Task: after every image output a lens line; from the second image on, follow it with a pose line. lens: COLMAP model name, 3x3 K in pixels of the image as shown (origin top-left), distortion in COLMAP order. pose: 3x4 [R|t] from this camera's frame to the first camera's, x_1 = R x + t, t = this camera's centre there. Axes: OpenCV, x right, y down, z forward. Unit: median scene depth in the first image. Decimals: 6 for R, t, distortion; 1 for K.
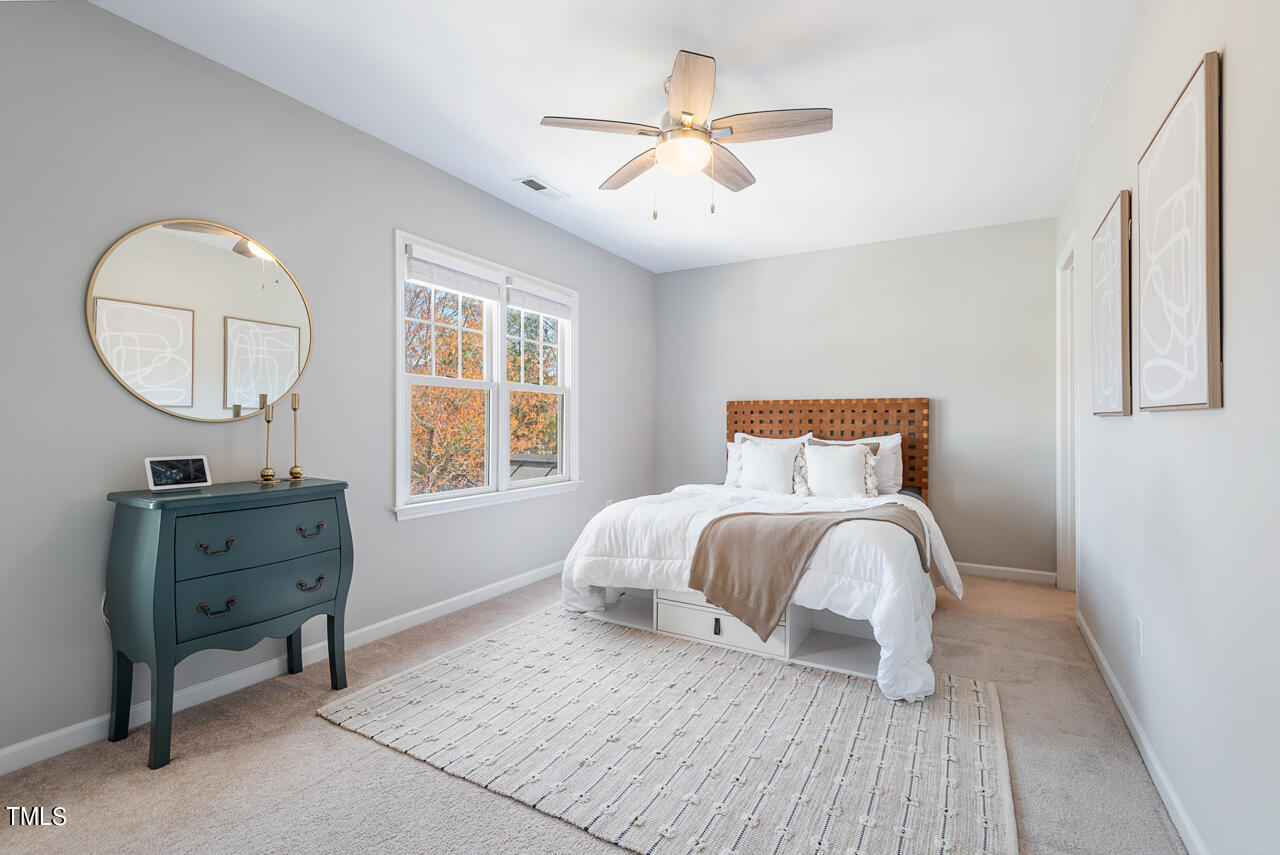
lens RADIAL K [[575.0, 0, 644.8], [0, 575.0, 418.9], [0, 0, 1]] dist [-0.005909, -0.001138]
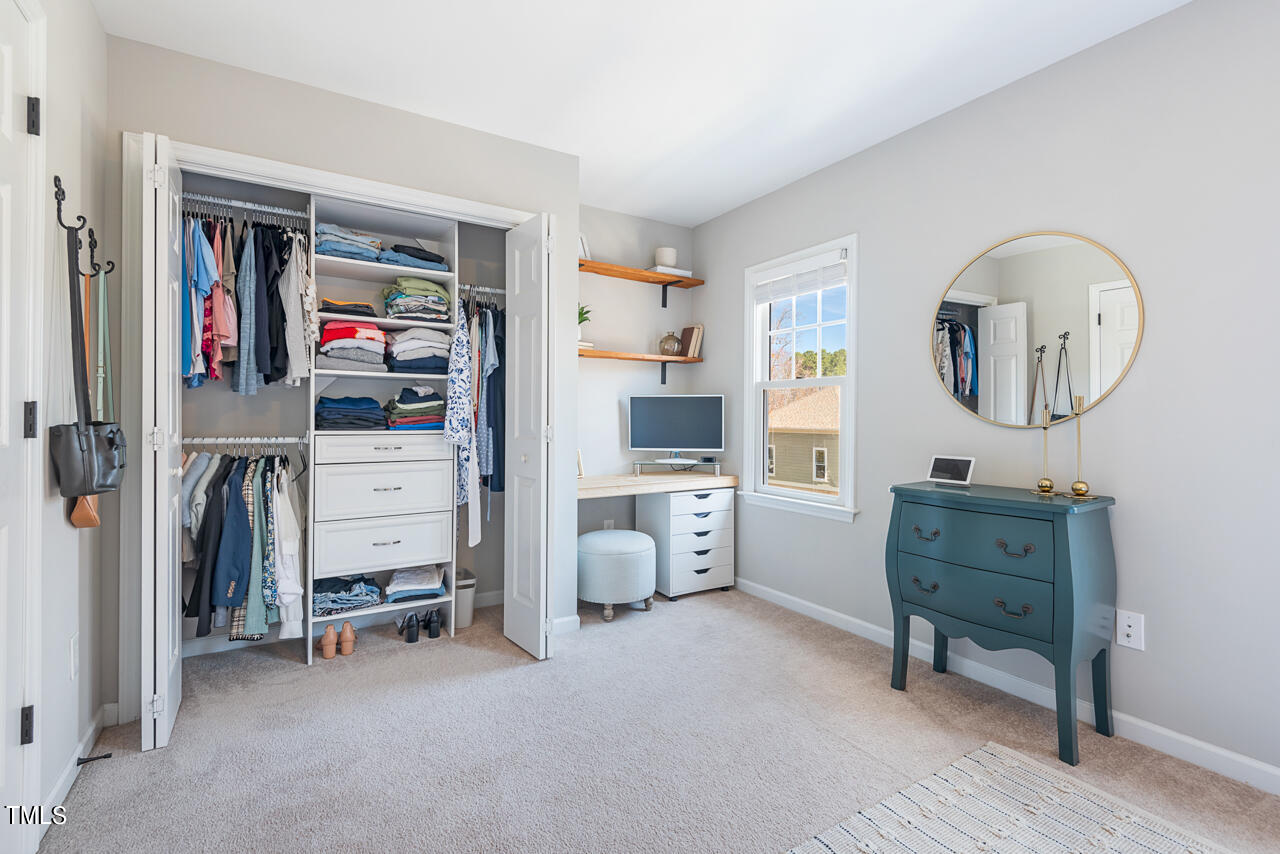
lens RADIAL K [[575.0, 0, 642.1], [0, 575.0, 418.2], [0, 0, 1]] dist [-0.005909, -0.001138]
pose [[-0.476788, -0.008991, -0.878972, 0.504765], [-0.008952, 0.999946, -0.005372, -0.001528], [0.878973, 0.005307, -0.476842, 0.935702]]
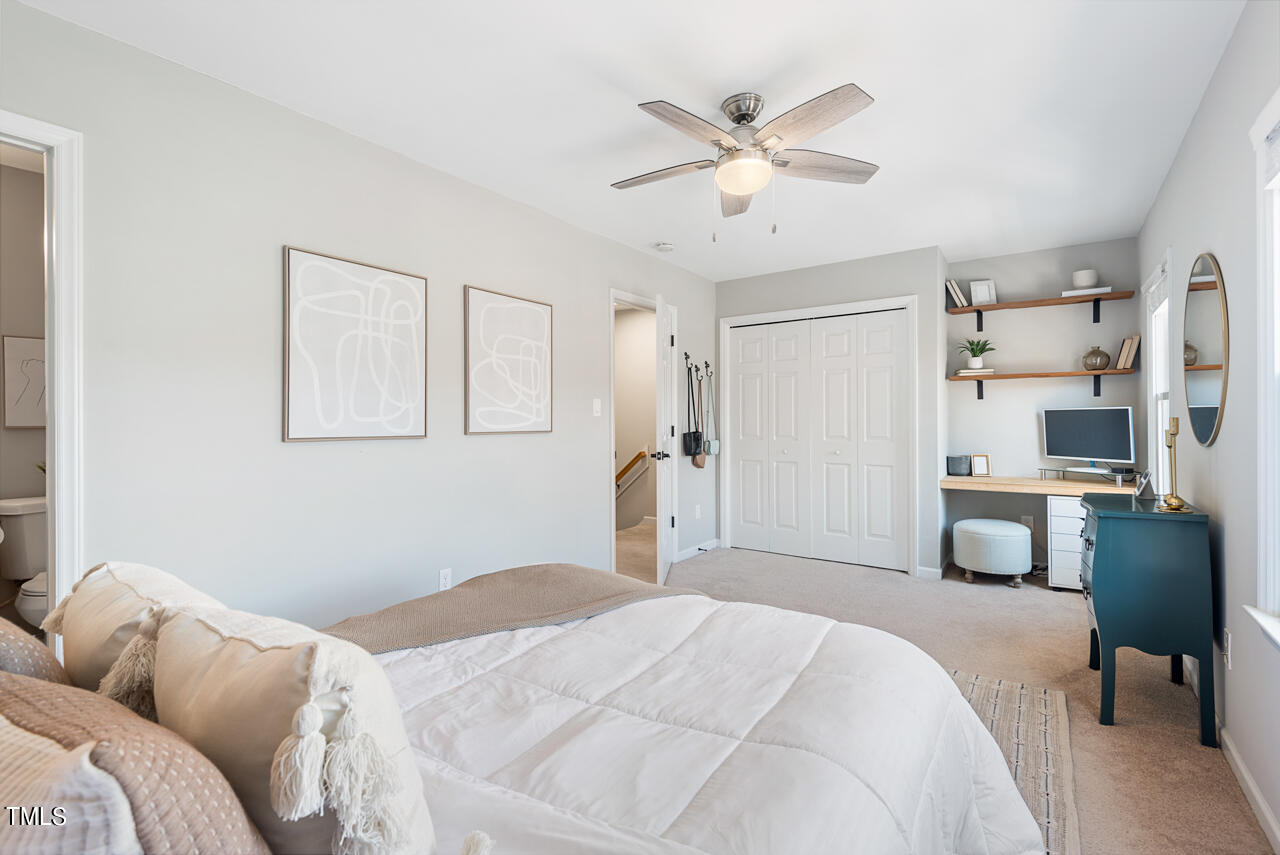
lens RADIAL K [[575.0, 0, 640.9], [0, 575.0, 422.5], [0, 0, 1]] dist [-0.005909, -0.001138]
pose [[-0.994976, -0.002908, 0.100076, 0.163100], [-0.002313, 0.999979, 0.006060, -0.044803], [-0.100091, 0.005798, -0.994961, 2.236446]]
